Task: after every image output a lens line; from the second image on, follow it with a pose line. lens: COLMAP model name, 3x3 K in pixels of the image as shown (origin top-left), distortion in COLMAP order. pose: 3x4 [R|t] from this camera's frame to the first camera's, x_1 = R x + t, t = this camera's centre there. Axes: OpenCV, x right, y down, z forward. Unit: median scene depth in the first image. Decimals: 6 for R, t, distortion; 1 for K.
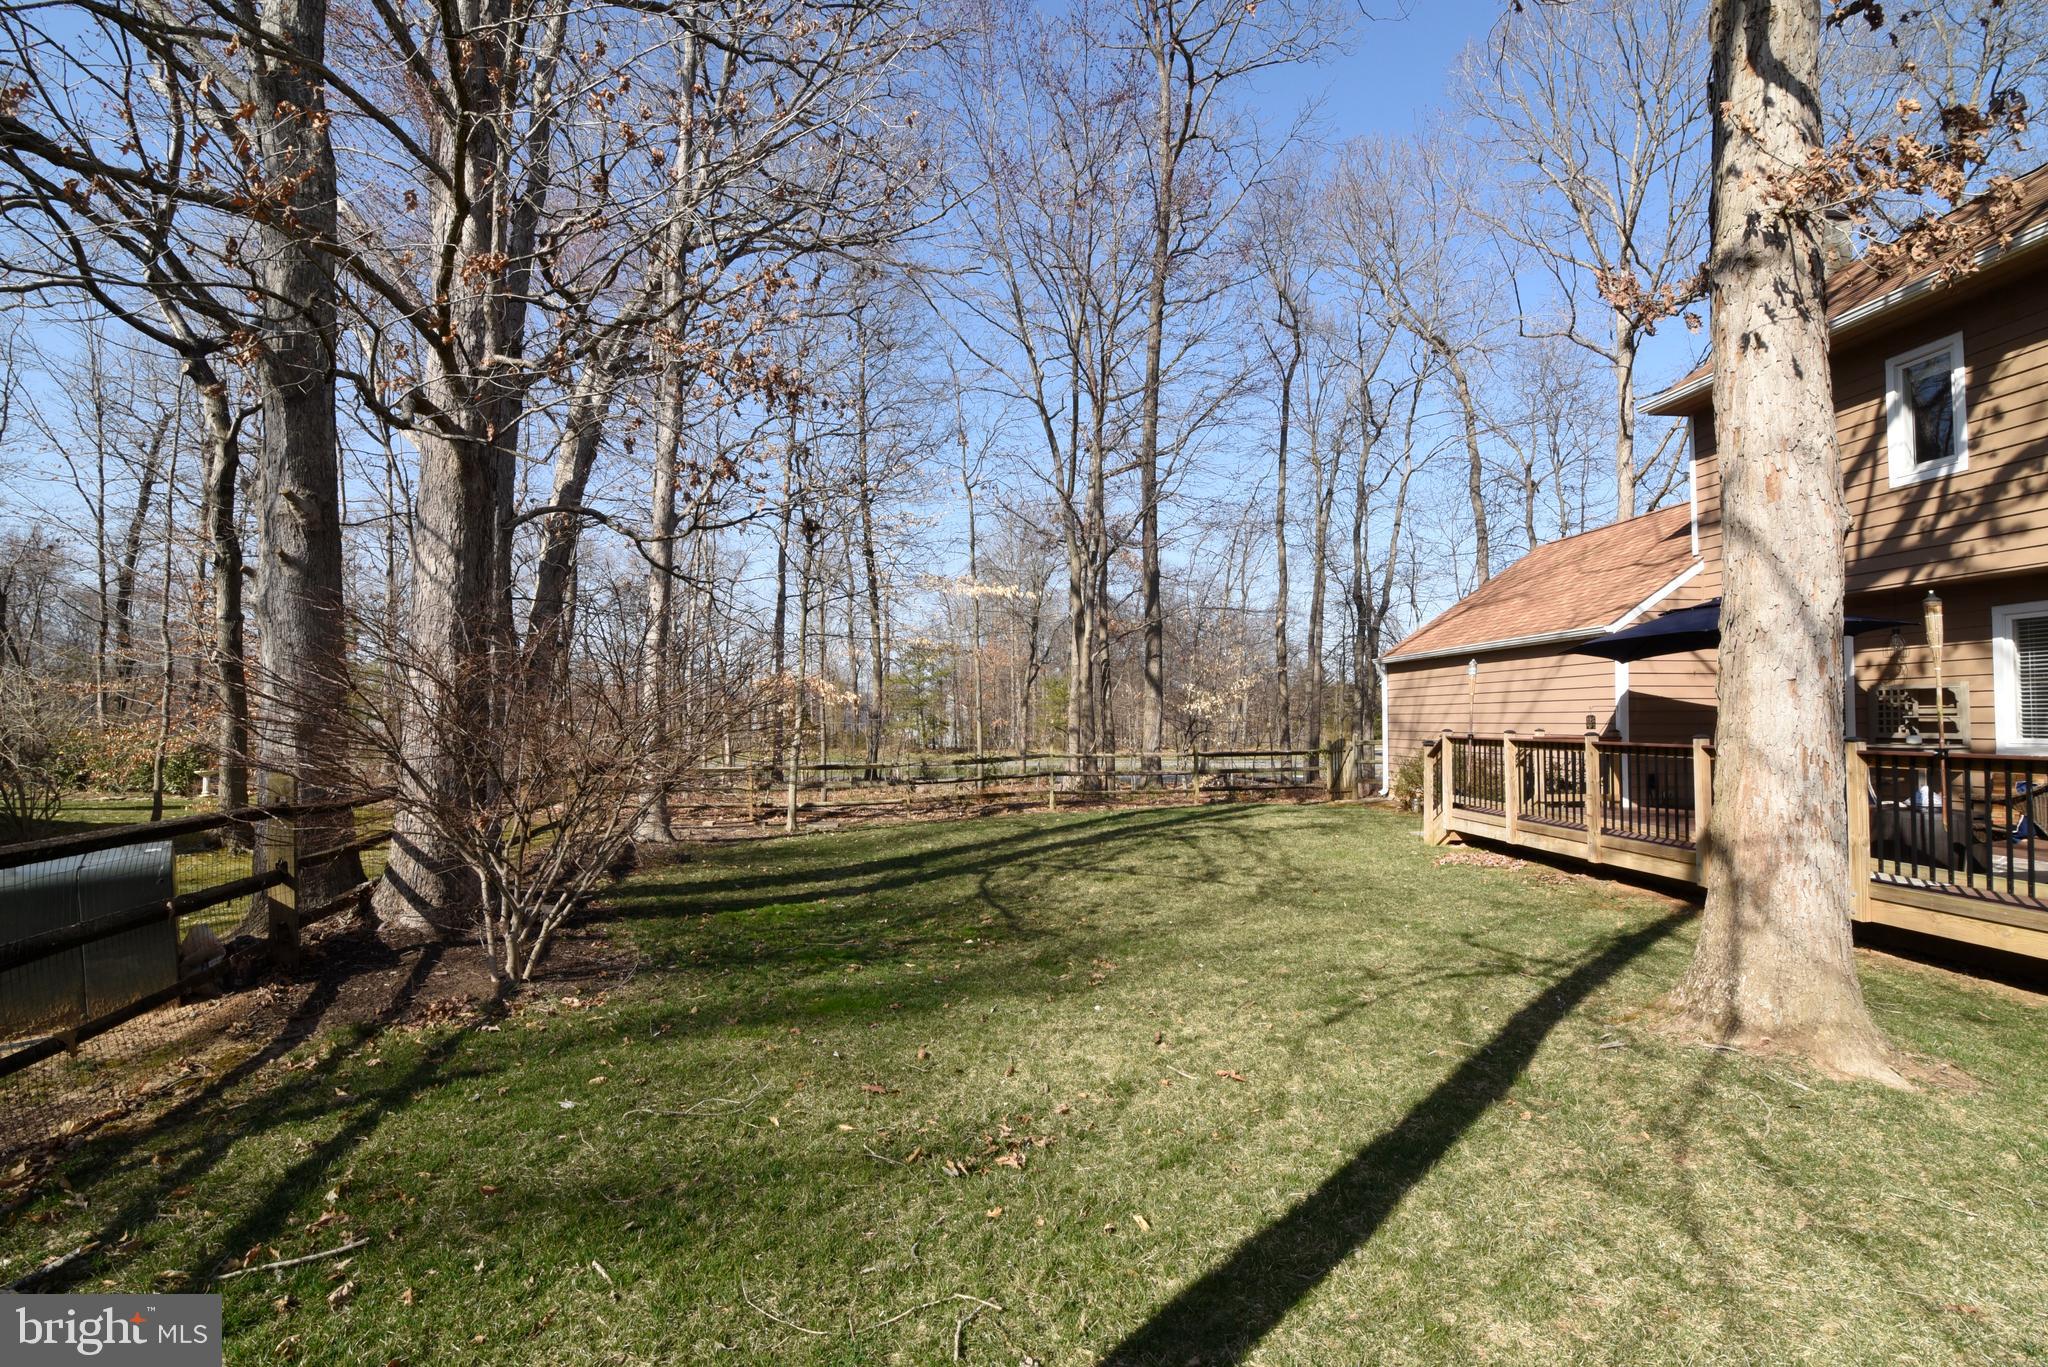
lens RADIAL K [[938.7, 0, 1026.8], [0, 938.7, 695.8], [0, 0, 1]] dist [-0.018081, 0.000548]
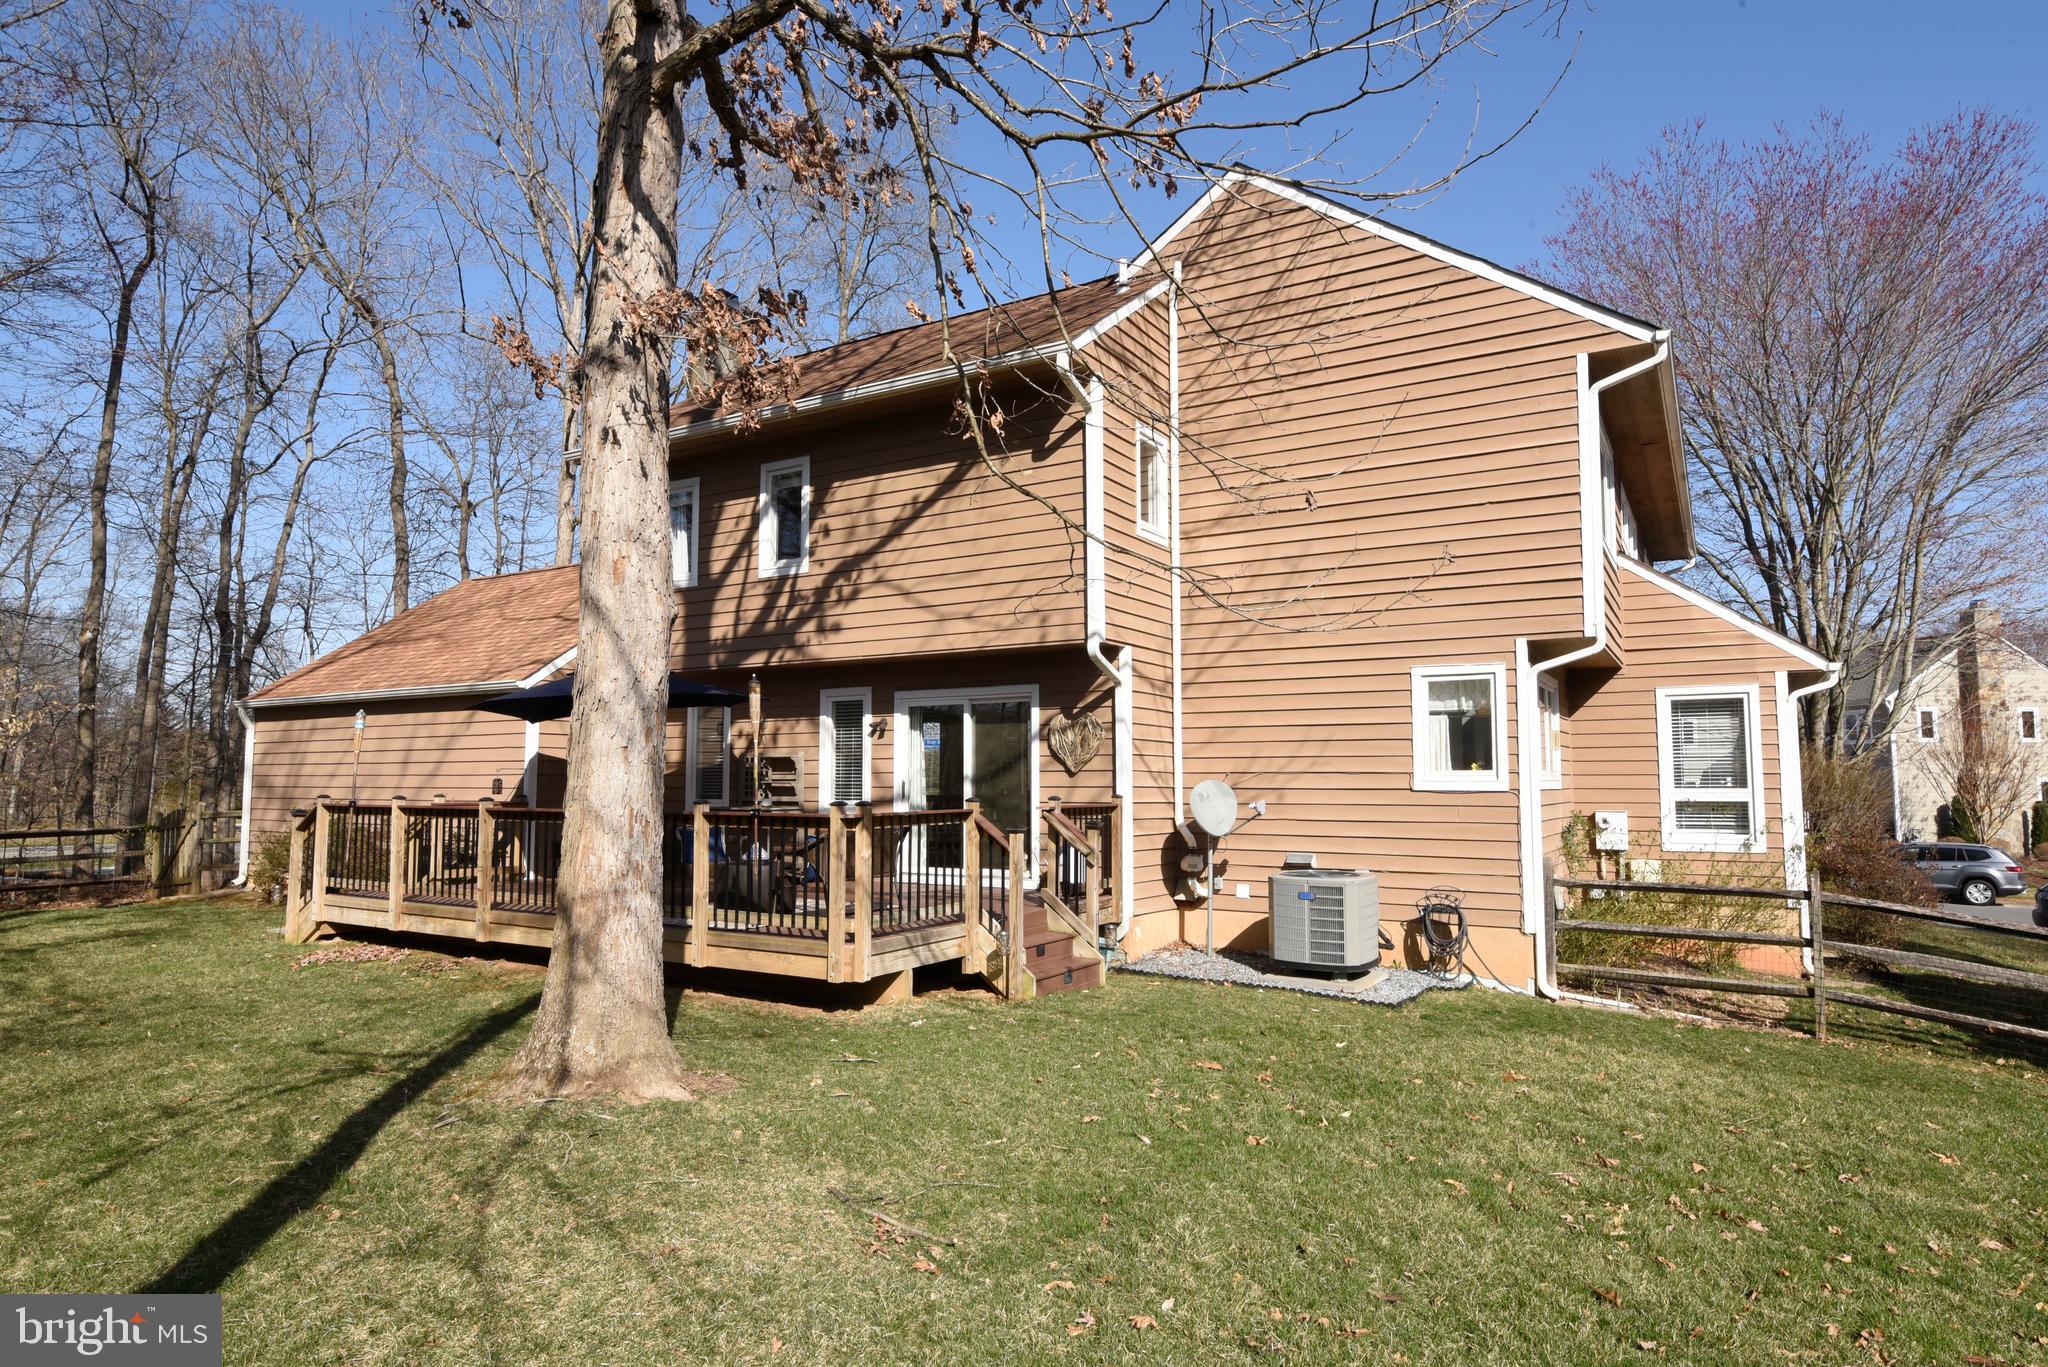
lens RADIAL K [[1172.2, 0, 1035.7], [0, 1172.2, 693.0], [0, 0, 1]] dist [-0.004712, -0.002333]
pose [[0.586926, 0.065450, 0.806991, -0.009561], [-0.023364, 0.997681, -0.063923, -0.001929], [-0.809303, 0.018663, 0.587094, -0.115978]]
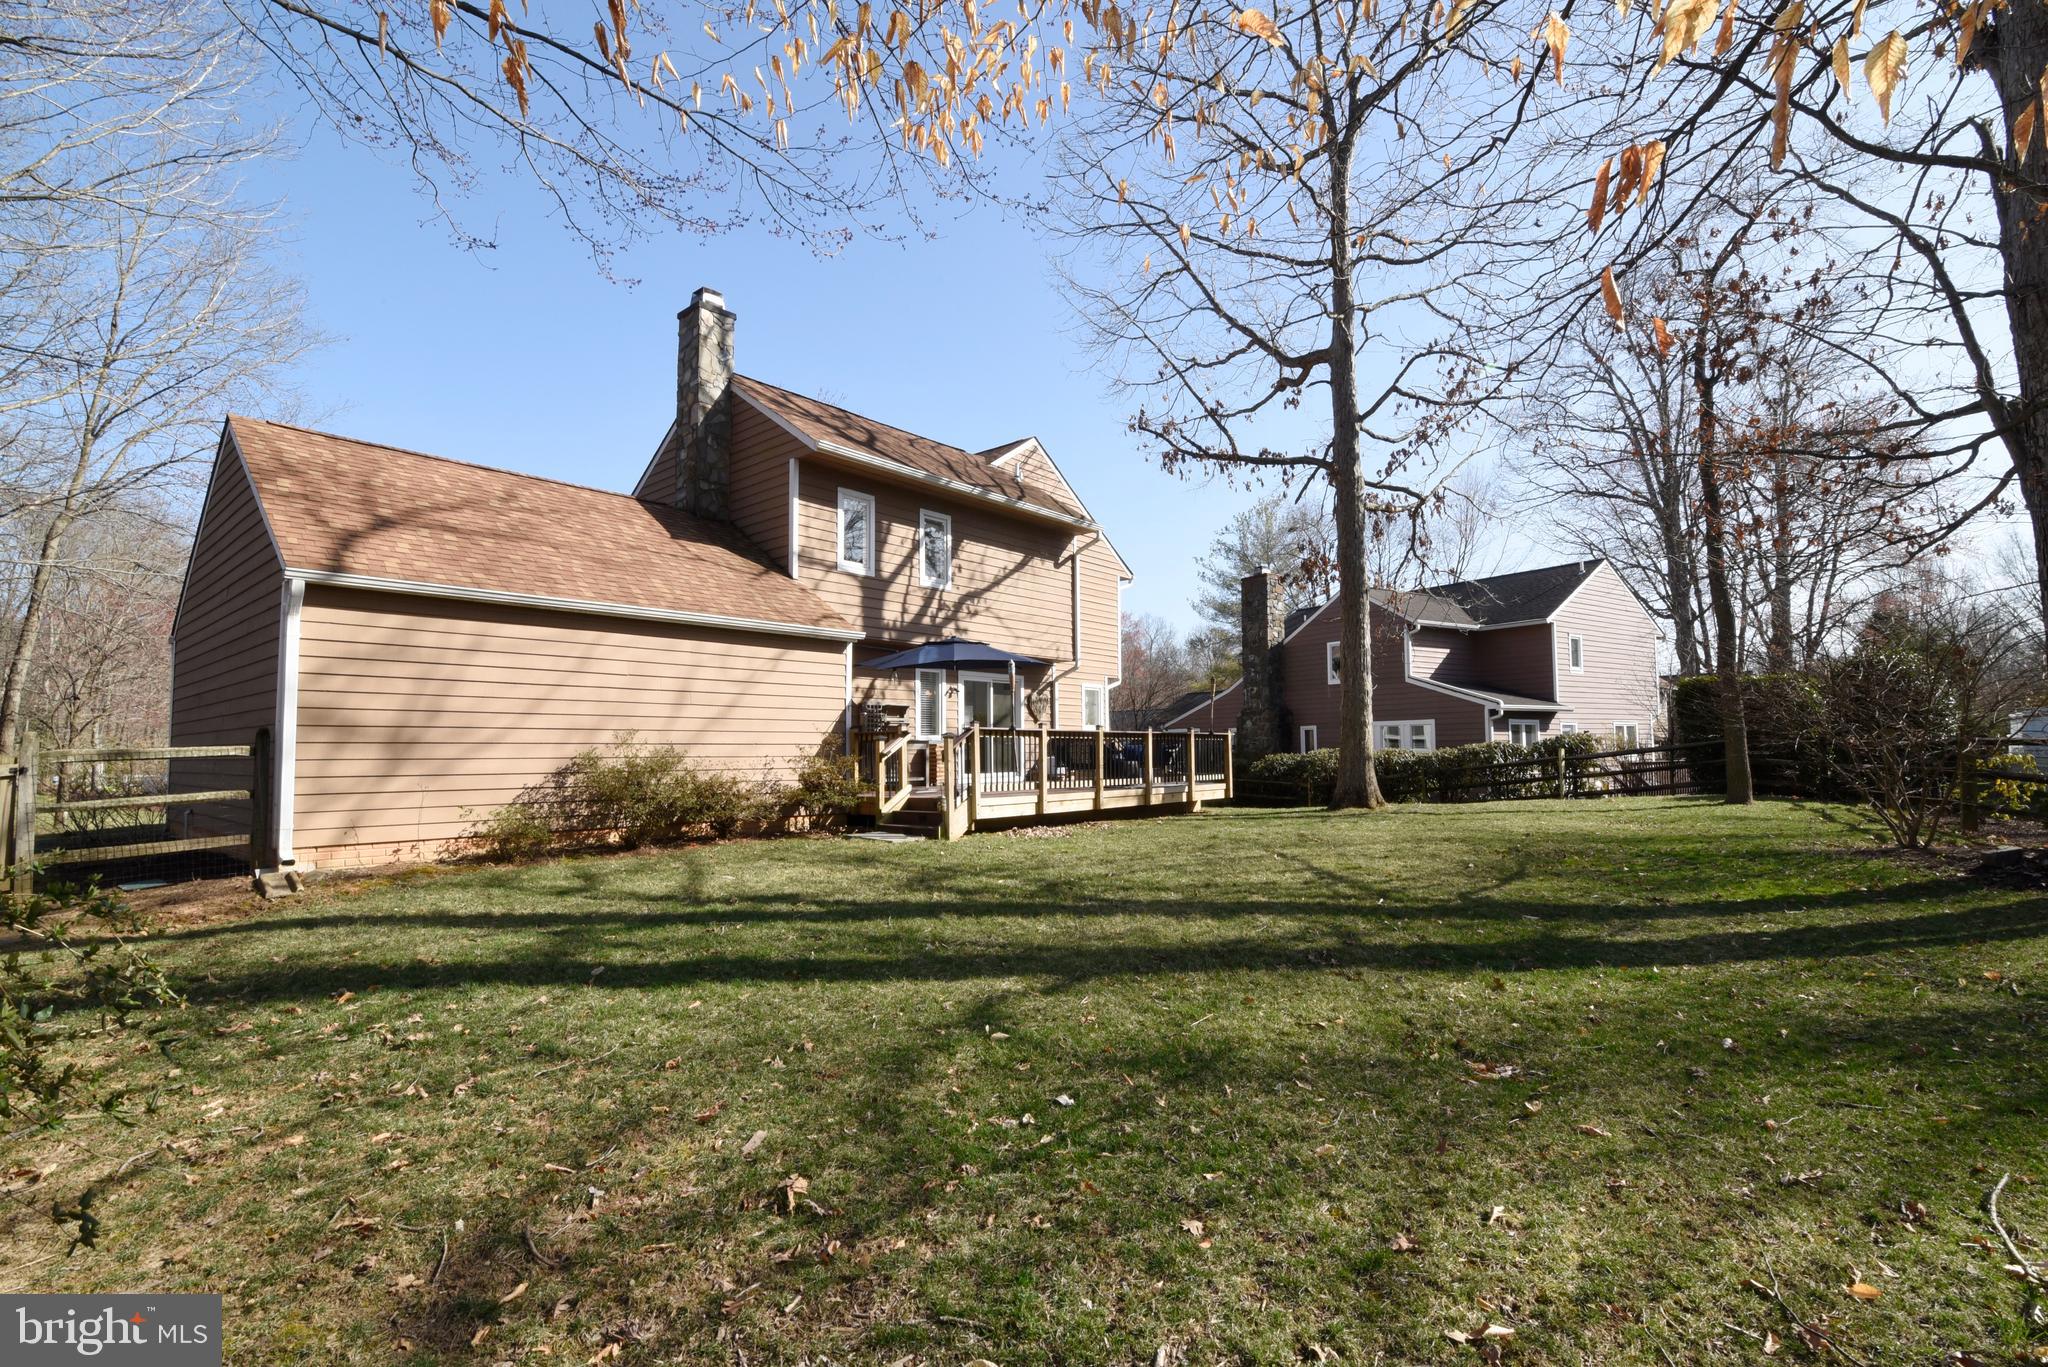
lens RADIAL K [[915.5, 0, 1016.9], [0, 915.5, 697.6], [0, 0, 1]] dist [-0.027175, 0.000159]
pose [[-0.698149, 0.033819, 0.715153, -0.385316], [-0.020320, 0.997545, -0.067010, 0.090083], [-0.715664, -0.061314, -0.695748, 2.167562]]
